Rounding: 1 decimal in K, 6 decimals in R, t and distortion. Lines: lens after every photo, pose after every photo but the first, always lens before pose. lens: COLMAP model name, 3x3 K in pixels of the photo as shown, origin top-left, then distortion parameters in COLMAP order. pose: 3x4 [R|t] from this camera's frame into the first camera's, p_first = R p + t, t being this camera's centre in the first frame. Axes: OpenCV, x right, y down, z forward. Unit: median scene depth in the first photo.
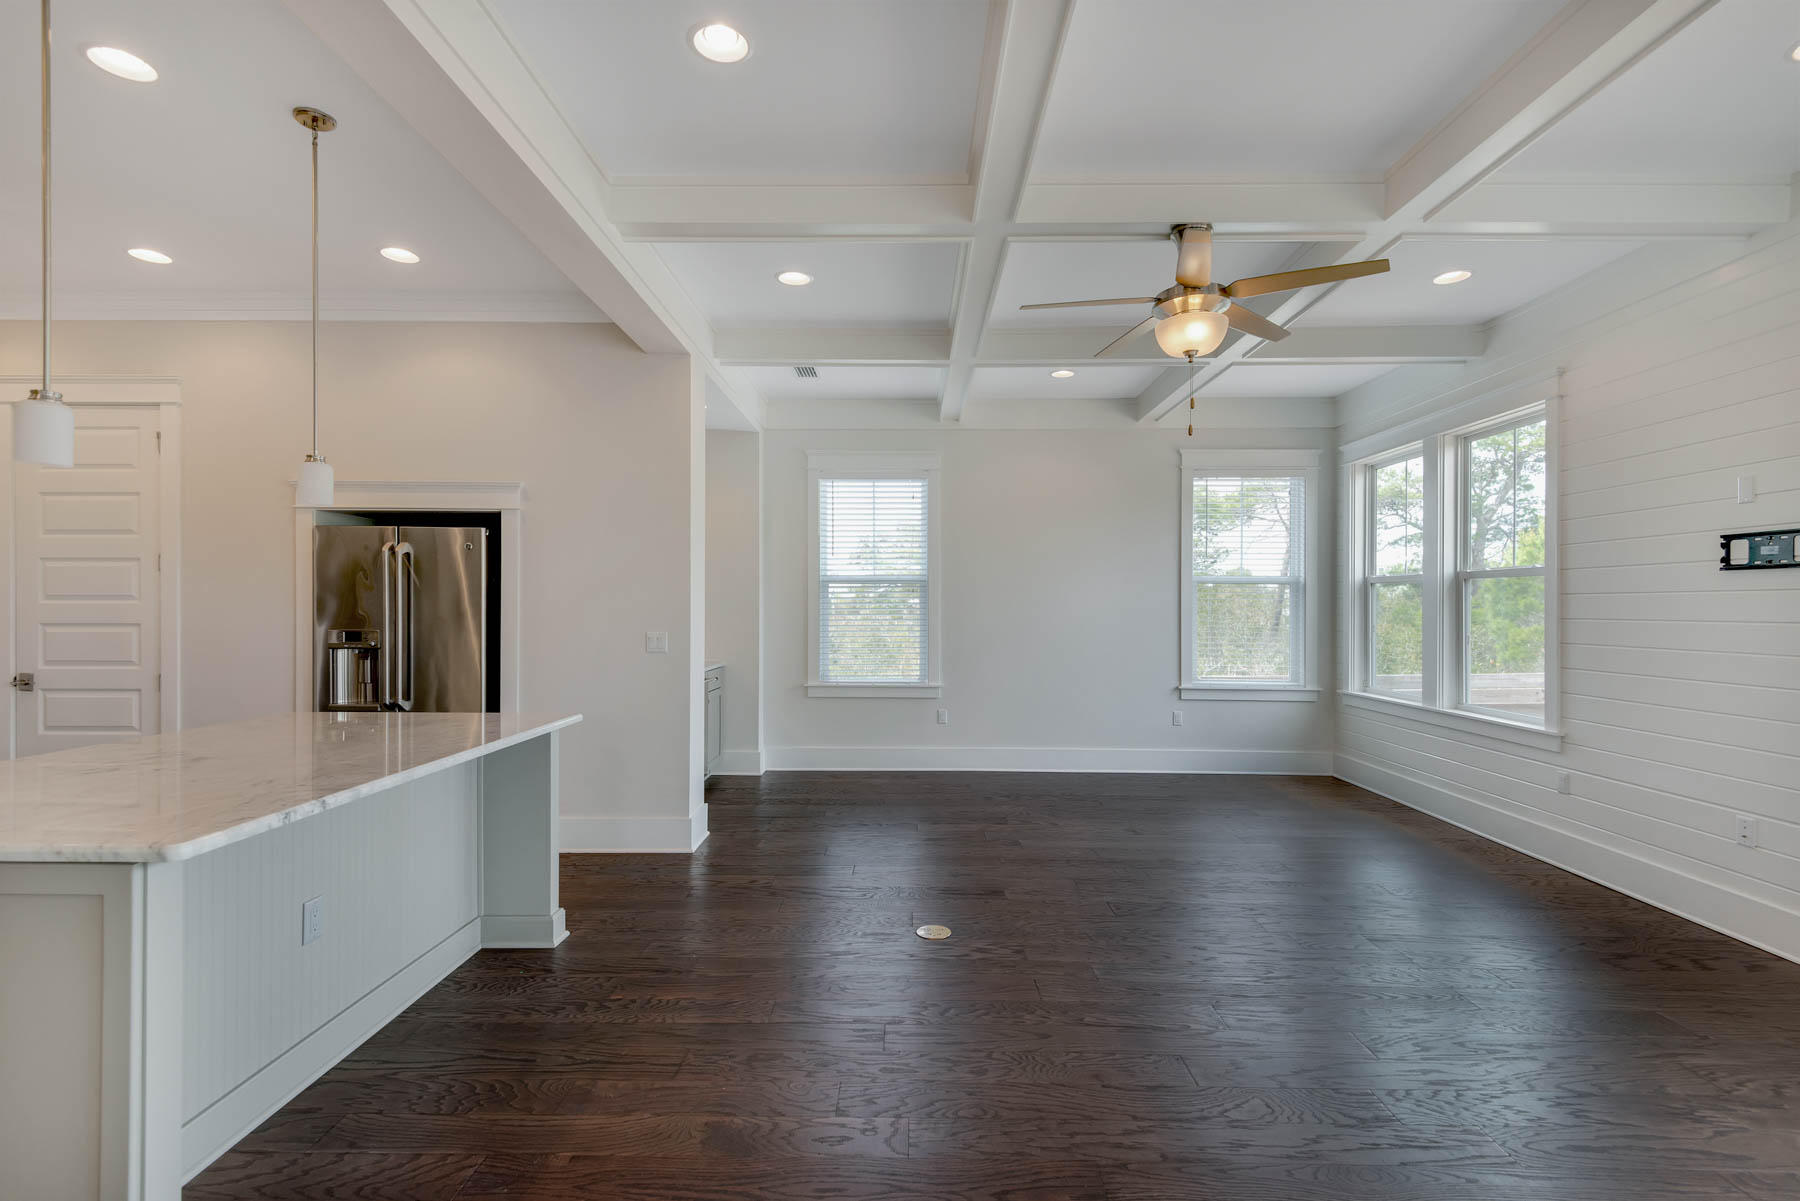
lens RADIAL K [[835.0, 0, 909.1], [0, 835.0, 610.6], [0, 0, 1]] dist [0.000087, -0.001068]
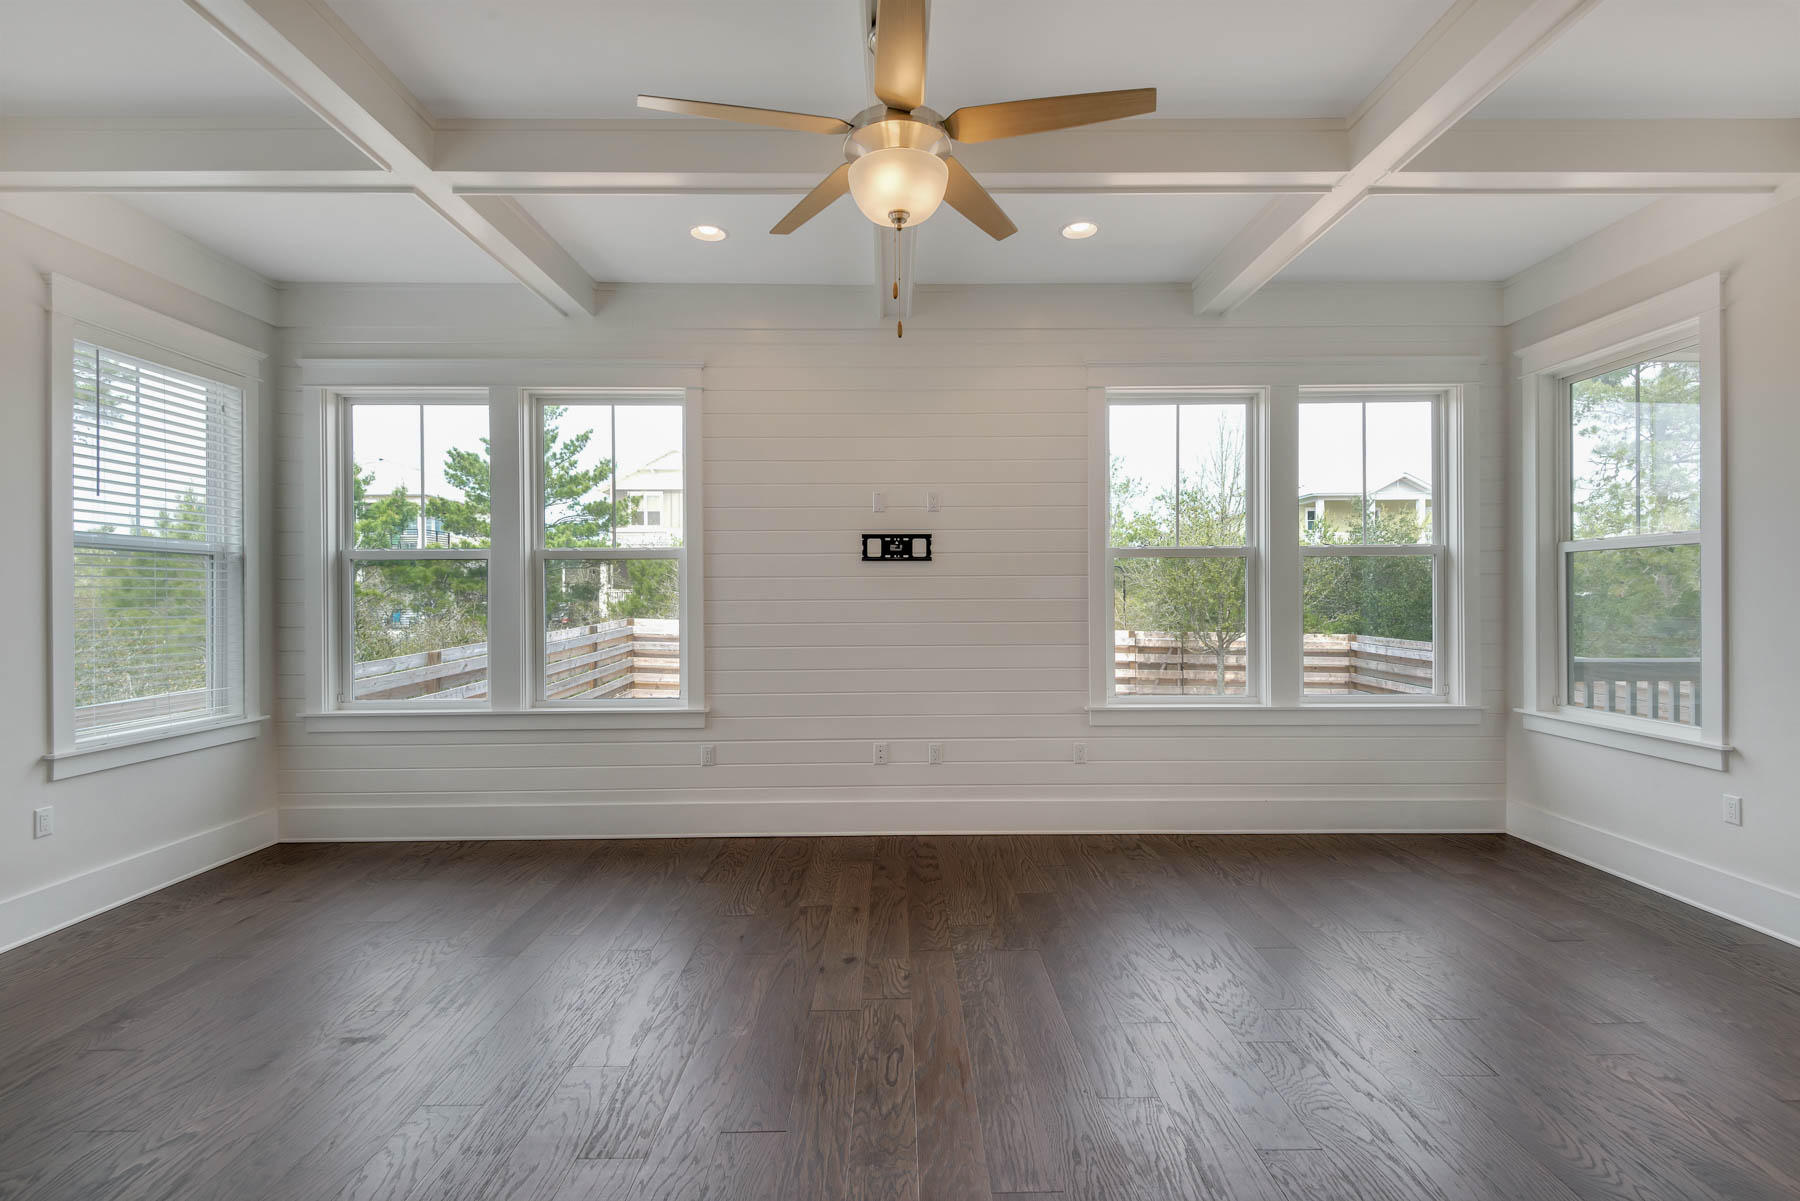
lens RADIAL K [[818.7, 0, 903.5], [0, 818.7, 595.7], [0, 0, 1]] dist [0.041770, -0.025769]
pose [[-0.014564, -0.005966, 0.999876, -0.263314], [0.011210, 0.999918, 0.006130, -0.000078], [-0.999831, 0.011298, -0.014496, 0.777010]]
